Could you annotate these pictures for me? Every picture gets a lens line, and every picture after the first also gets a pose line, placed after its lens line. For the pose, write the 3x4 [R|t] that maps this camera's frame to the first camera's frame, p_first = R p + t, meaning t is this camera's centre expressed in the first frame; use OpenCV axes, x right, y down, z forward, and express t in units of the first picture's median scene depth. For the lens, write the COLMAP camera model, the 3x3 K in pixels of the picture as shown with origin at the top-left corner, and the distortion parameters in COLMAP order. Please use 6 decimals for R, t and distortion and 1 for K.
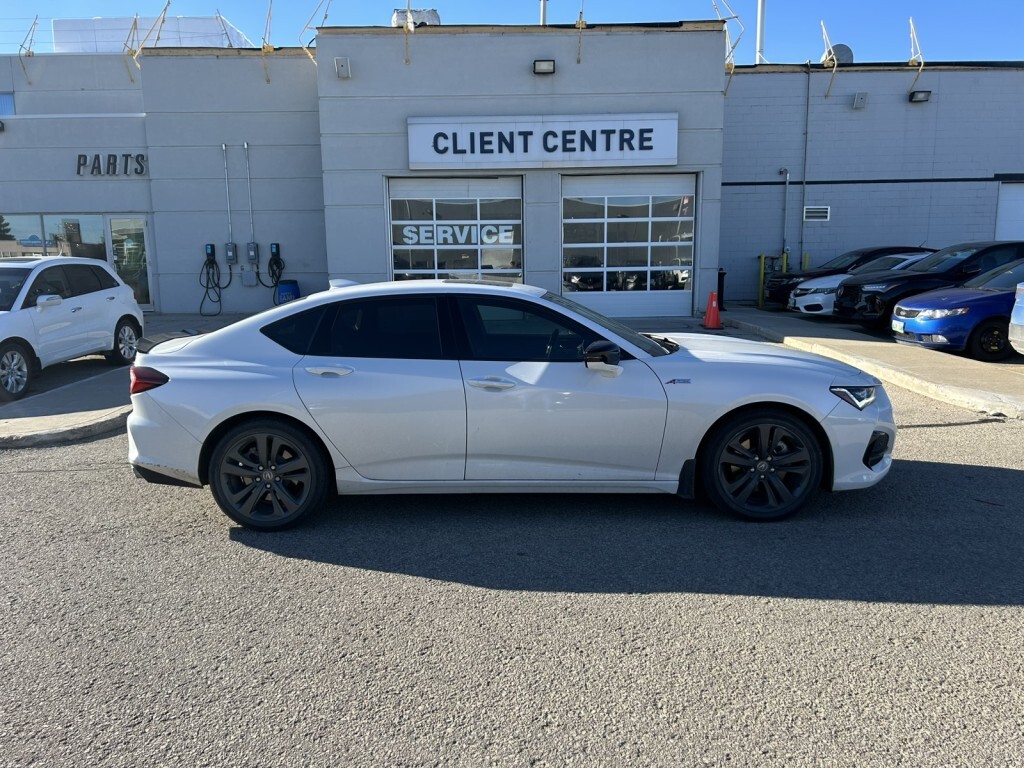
lens RADIAL K [[776.1, 0, 509.3], [0, 776.1, 386.3], [0, 0, 1]] dist [0.065804, -0.070332]
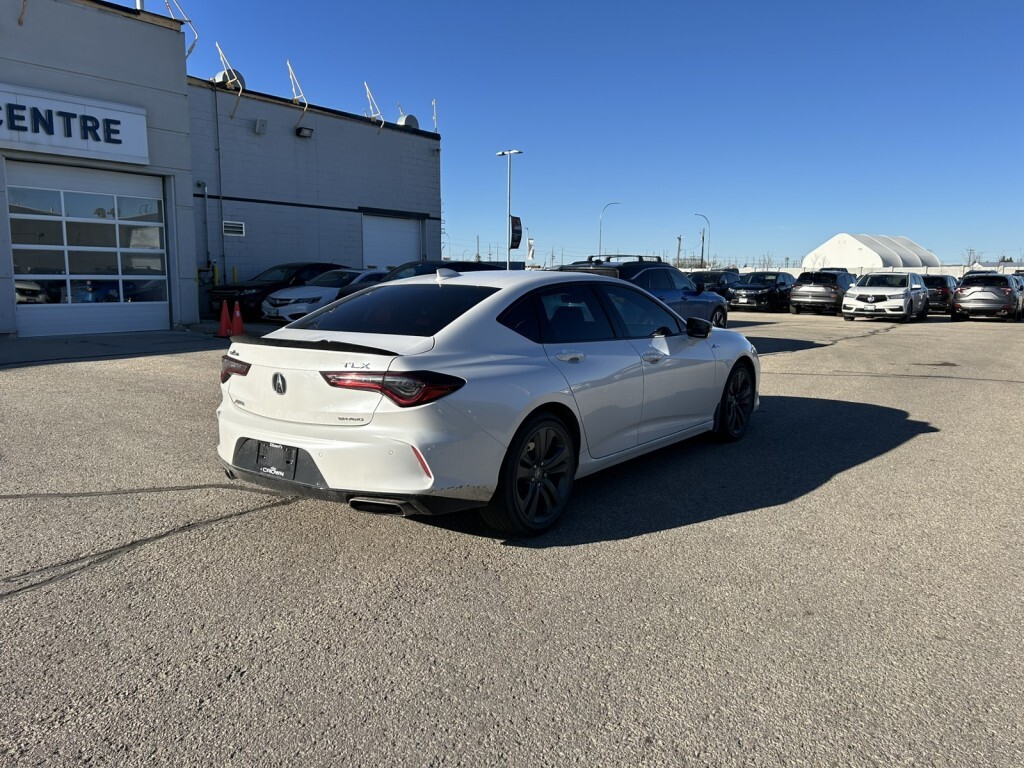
lens RADIAL K [[776.1, 0, 509.3], [0, 776.1, 386.3], [0, 0, 1]] dist [0.065804, -0.070332]
pose [[0.592824, -0.098220, 0.799320, -0.298225], [0.118379, 0.992381, 0.034146, -0.007127], [-0.796584, 0.074380, 0.599935, 0.130018]]
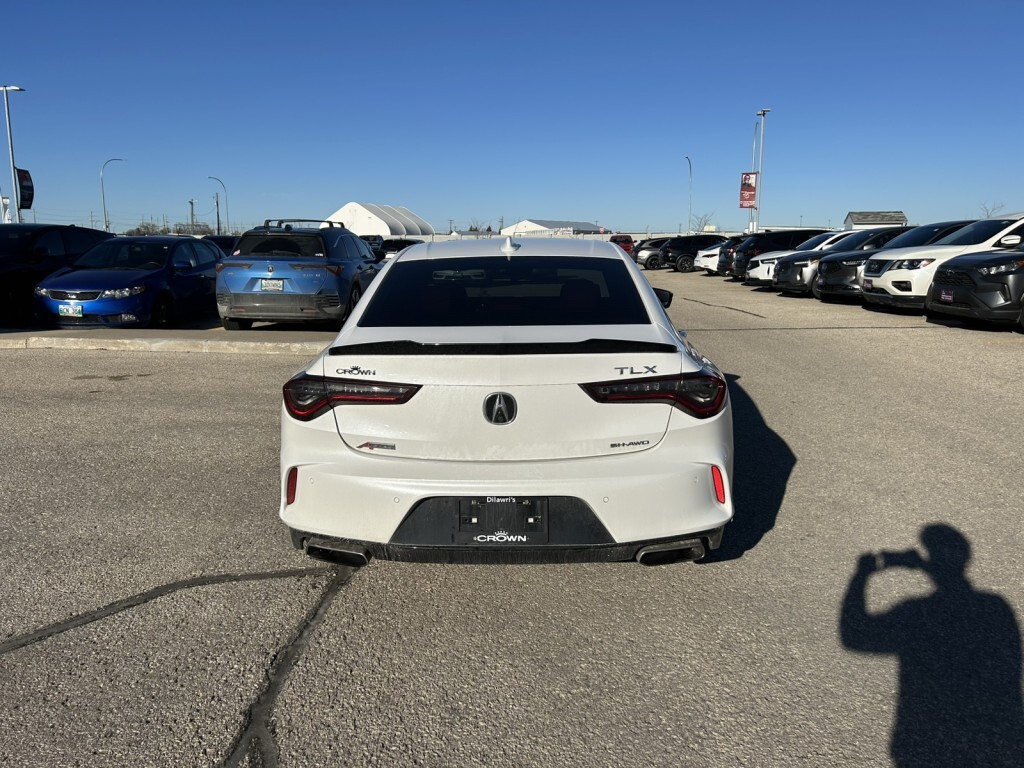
lens RADIAL K [[776.1, 0, 509.3], [0, 776.1, 386.3], [0, 0, 1]] dist [0.065804, -0.070332]
pose [[0.009763, -0.168631, 0.985631, -0.306534], [0.165623, 0.972336, 0.164716, -0.039026], [-0.986141, 0.161635, 0.037422, 0.322091]]
